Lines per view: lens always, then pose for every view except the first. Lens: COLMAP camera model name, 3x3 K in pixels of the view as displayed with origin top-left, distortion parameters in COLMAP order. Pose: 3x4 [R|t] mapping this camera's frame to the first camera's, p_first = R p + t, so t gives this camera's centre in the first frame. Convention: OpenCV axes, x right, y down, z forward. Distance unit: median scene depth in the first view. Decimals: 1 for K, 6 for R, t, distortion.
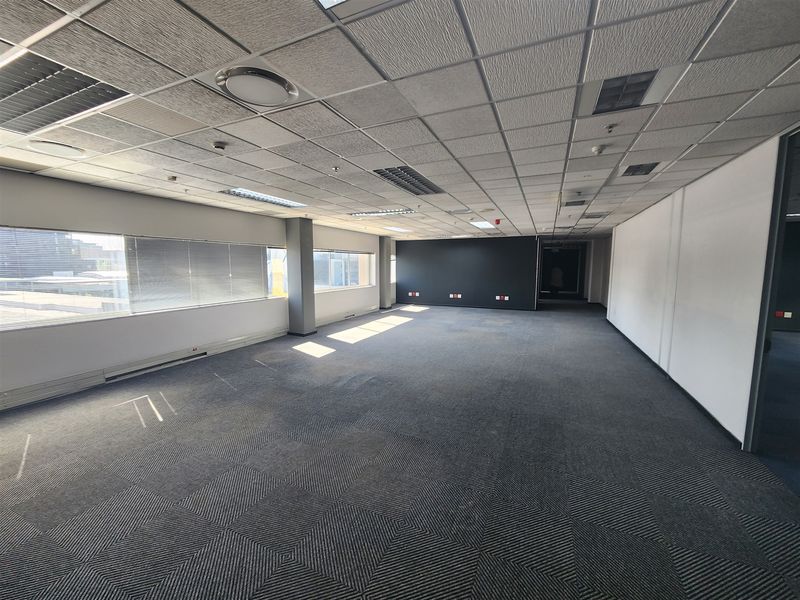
lens RADIAL K [[326.6, 0, 400.9], [0, 326.6, 300.6], [0, 0, 1]] dist [-0.000044, -0.000374]
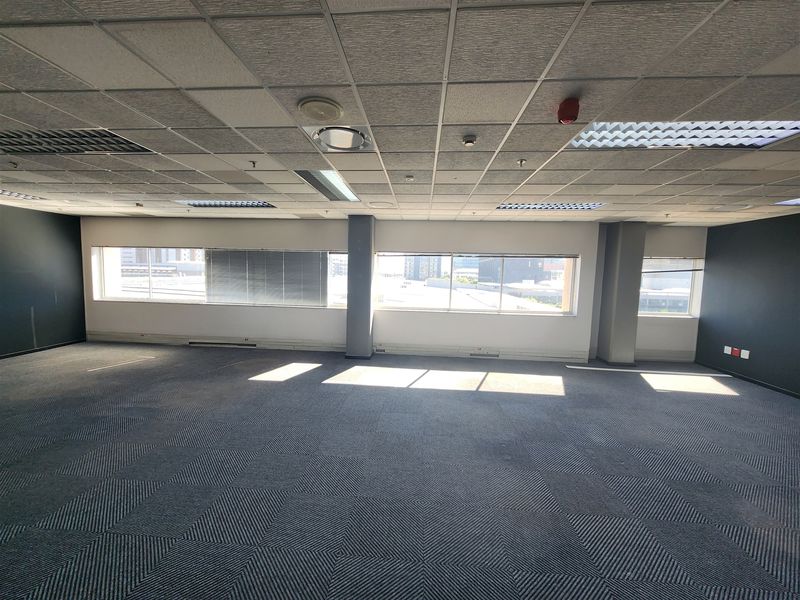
lens RADIAL K [[326.6, 0, 396.4], [0, 326.6, 300.2], [0, 0, 1]] dist [-0.000044, -0.000374]
pose [[0.327040, 0.088588, -0.940849, 0.538123], [-0.124958, 0.990908, 0.049866, -0.099111], [0.936712, 0.101259, 0.335136, 0.871762]]
